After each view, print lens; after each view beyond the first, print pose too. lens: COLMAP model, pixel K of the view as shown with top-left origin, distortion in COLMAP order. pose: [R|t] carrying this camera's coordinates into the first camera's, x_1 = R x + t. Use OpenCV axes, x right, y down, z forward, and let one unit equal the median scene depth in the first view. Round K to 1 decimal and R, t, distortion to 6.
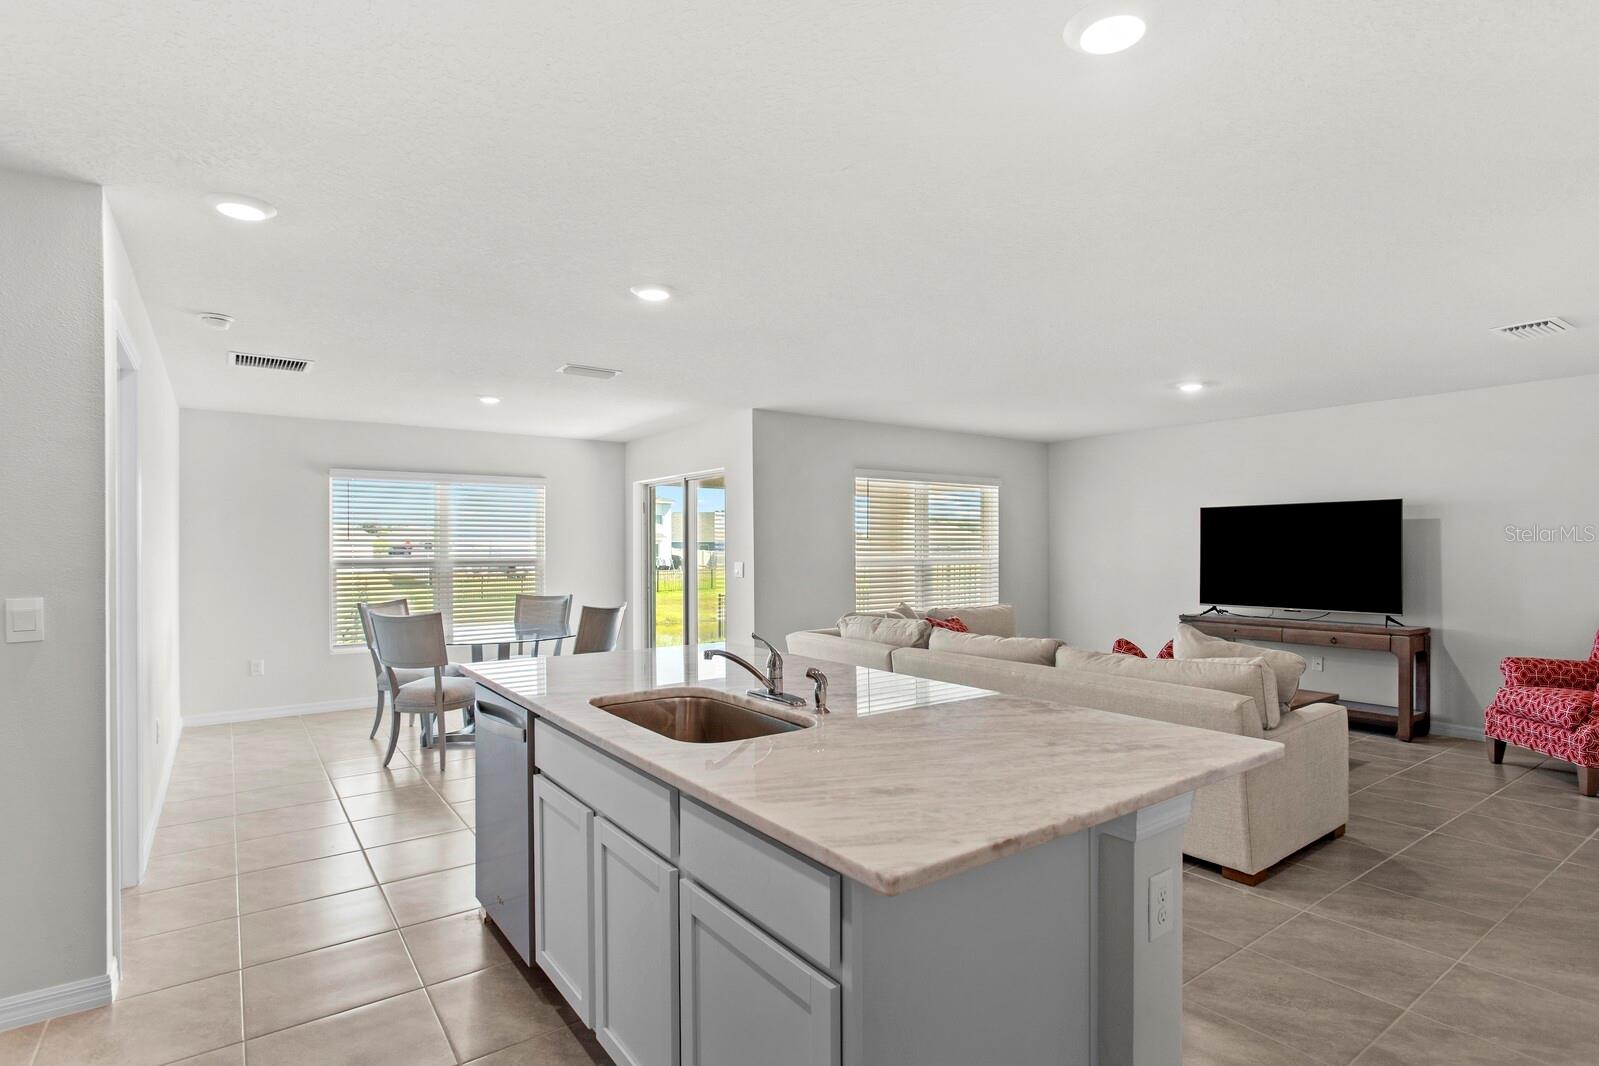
lens RADIAL K [[807.9, 0, 797.5], [0, 807.9, 546.1], [0, 0, 1]] dist [-0.005791, 0.001889]
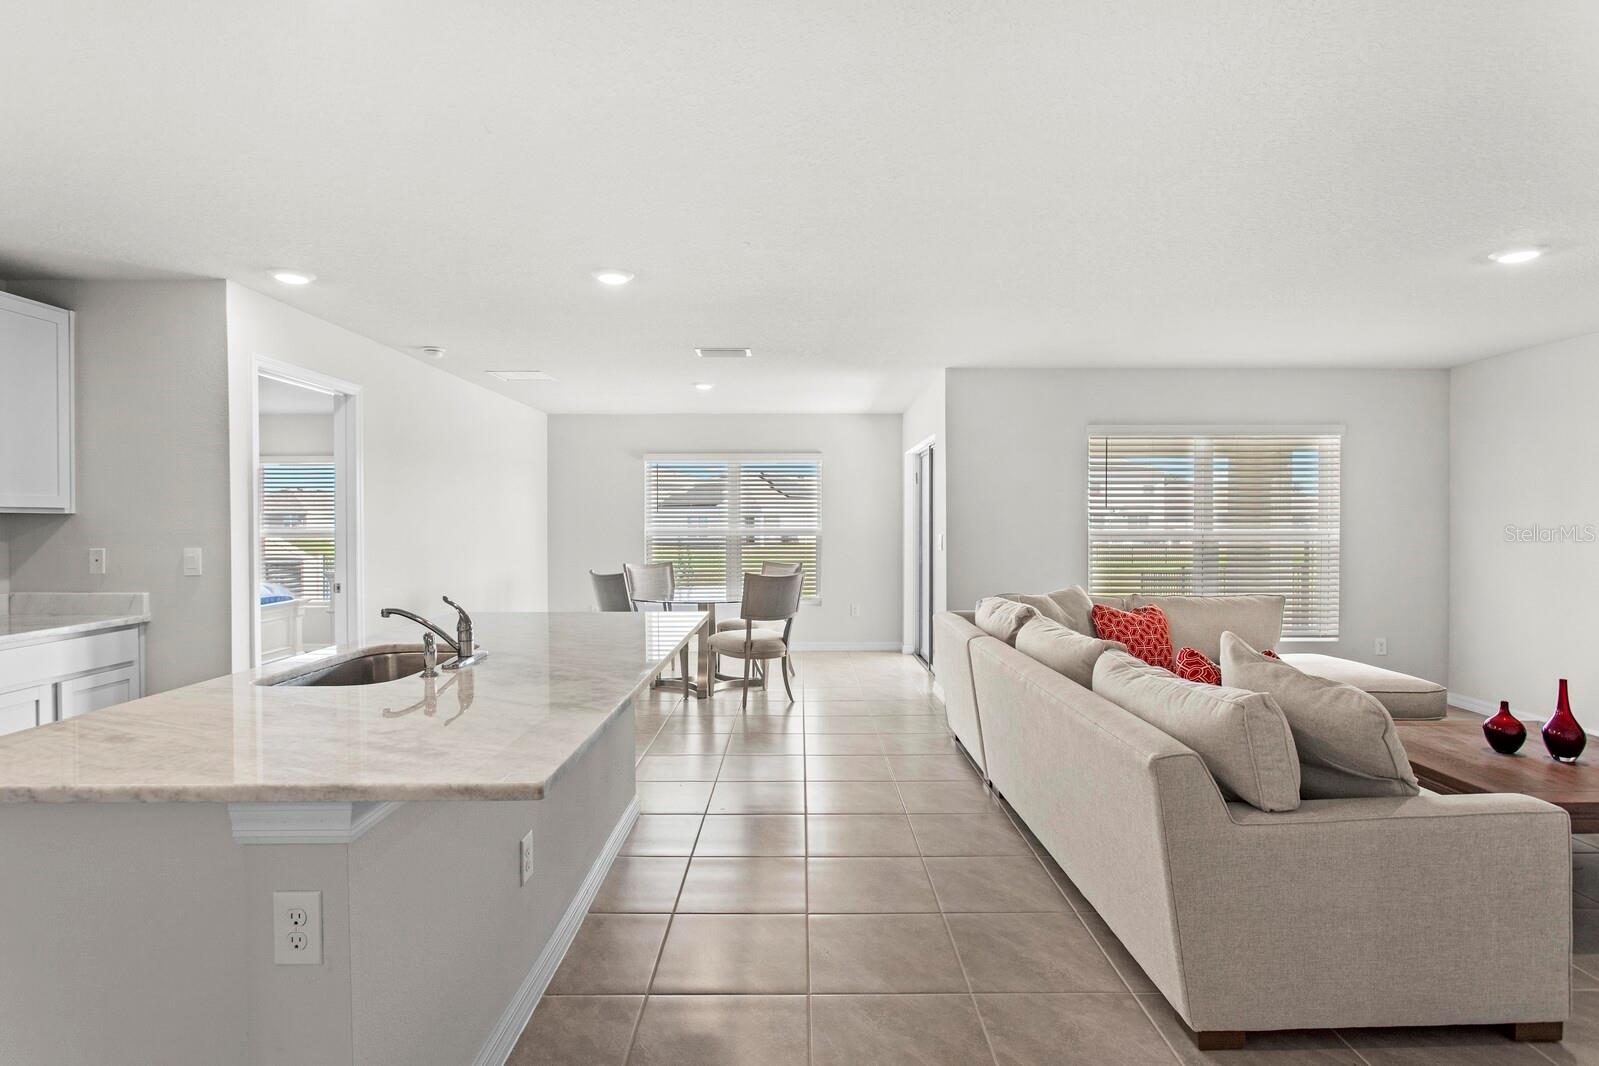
lens RADIAL K [[792.9, 0, 799.5], [0, 792.9, 533.0], [0, 0, 1]] dist [-0.004783, 0.001880]
pose [[0.808242, 0.010299, -0.588760, 0.494259], [-0.000200, 0.999852, 0.017214, 0.005029], [0.588850, -0.013795, 0.808124, 0.233580]]
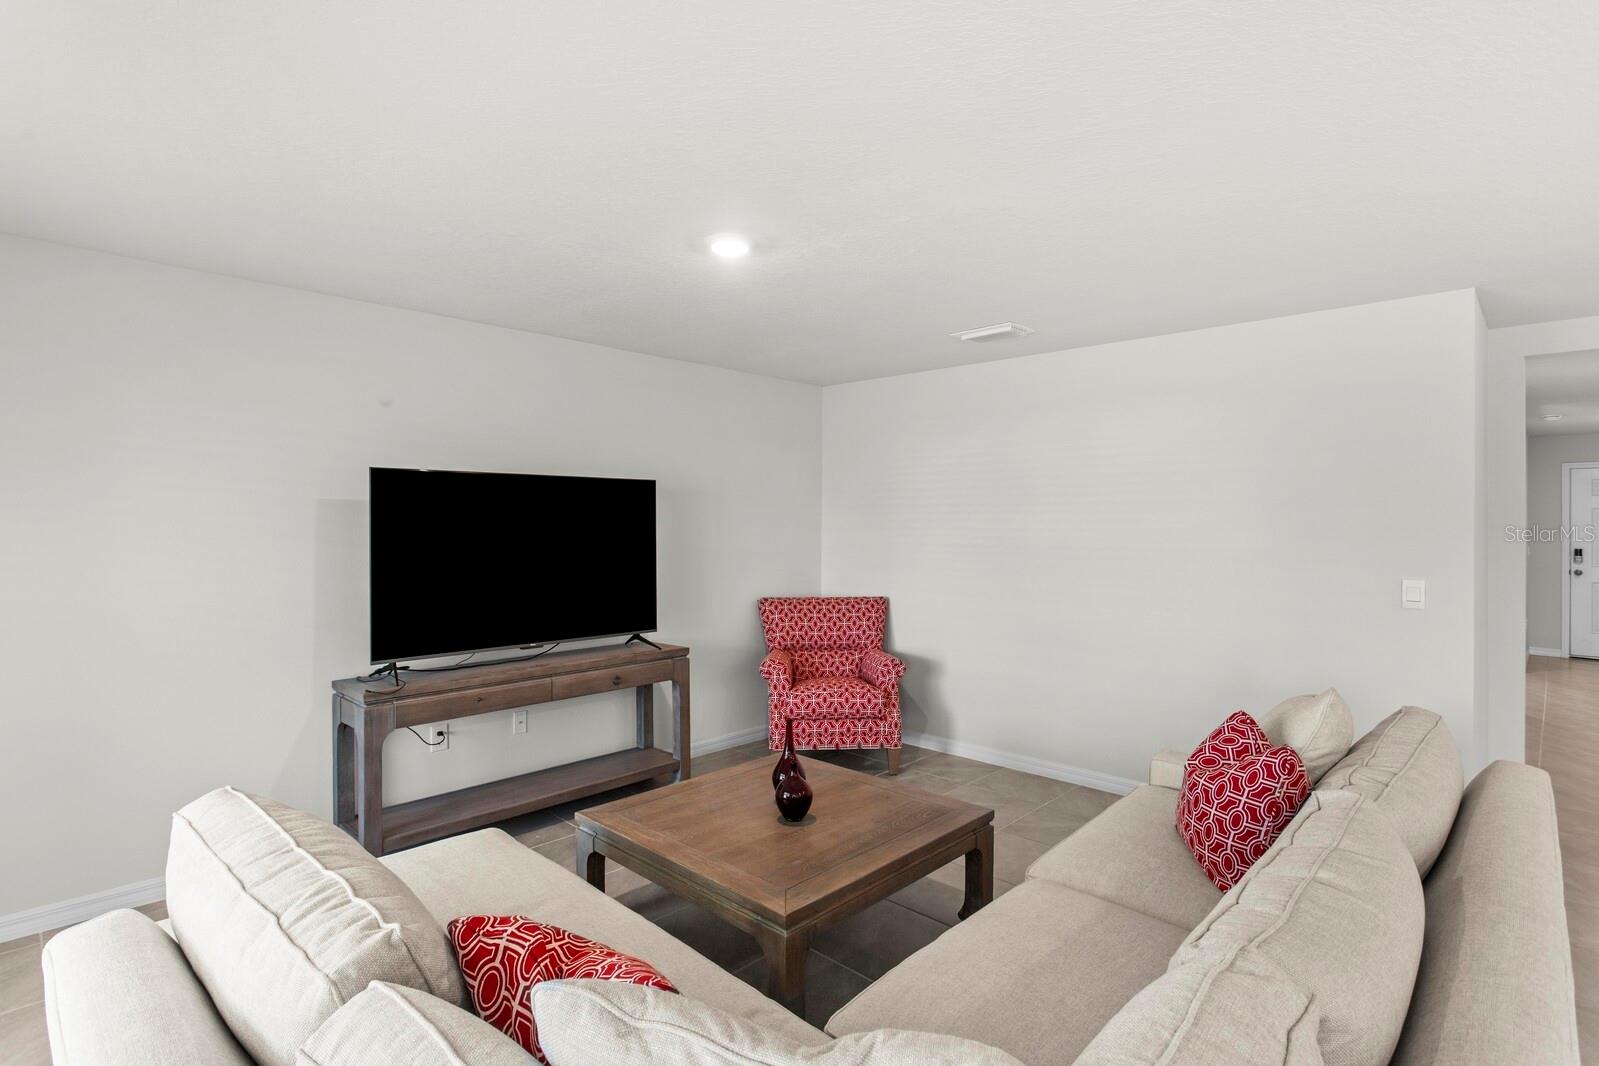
lens RADIAL K [[792.9, 0, 799.5], [0, 792.9, 533.0], [0, 0, 1]] dist [-0.004783, 0.001880]
pose [[-0.172579, -0.002545, 0.984992, -0.032848], [-0.000534, 0.999997, 0.002490, -0.013257], [-0.984995, -0.000096, -0.172580, 1.281985]]
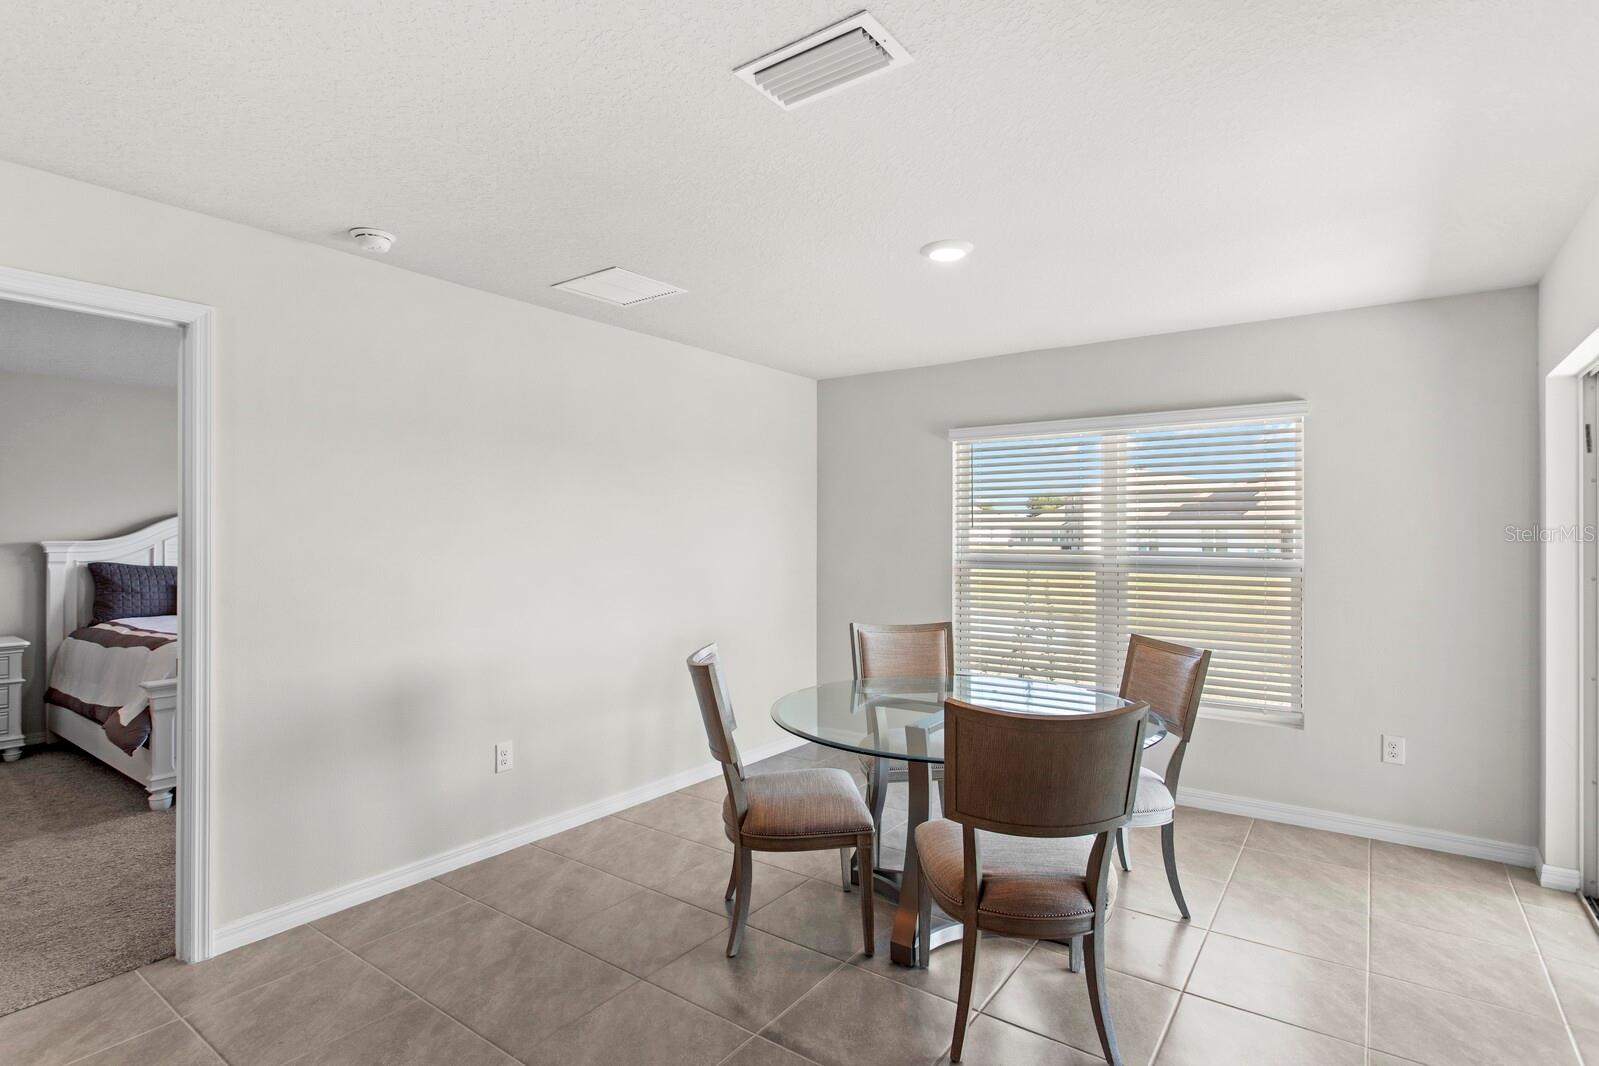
lens RADIAL K [[792.9, 0, 799.5], [0, 792.9, 533.0], [0, 0, 1]] dist [-0.004783, 0.001880]
pose [[0.307645, -0.000221, -0.951501, 0.089524], [-0.000647, 1.000000, -0.000442, -0.004635], [0.951501, 0.000752, 0.307644, 0.982514]]
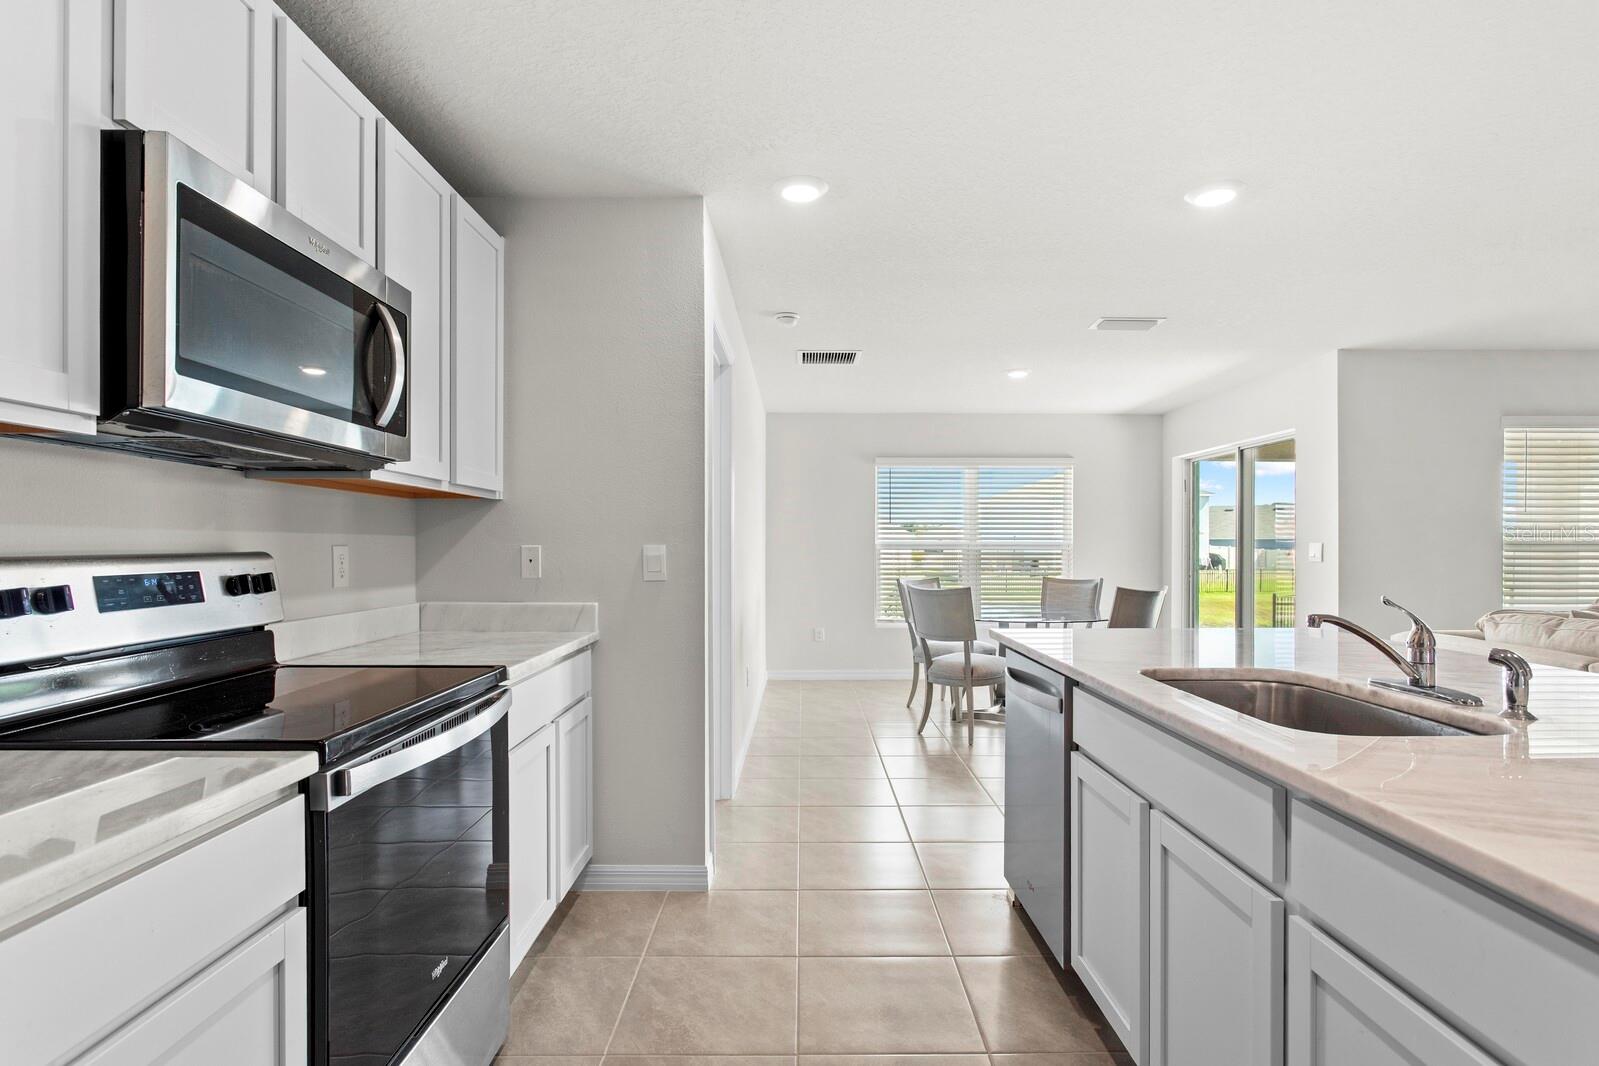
lens RADIAL K [[806.5, 0, 798.5], [0, 806.5, 552.3], [0, 0, 1]] dist [-0.011497, 0.000810]
pose [[0.811333, 0.007840, -0.584532, -0.033715], [-0.003695, 0.999959, 0.008283, 0.035403], [0.584573, -0.004560, 0.811328, 0.070788]]
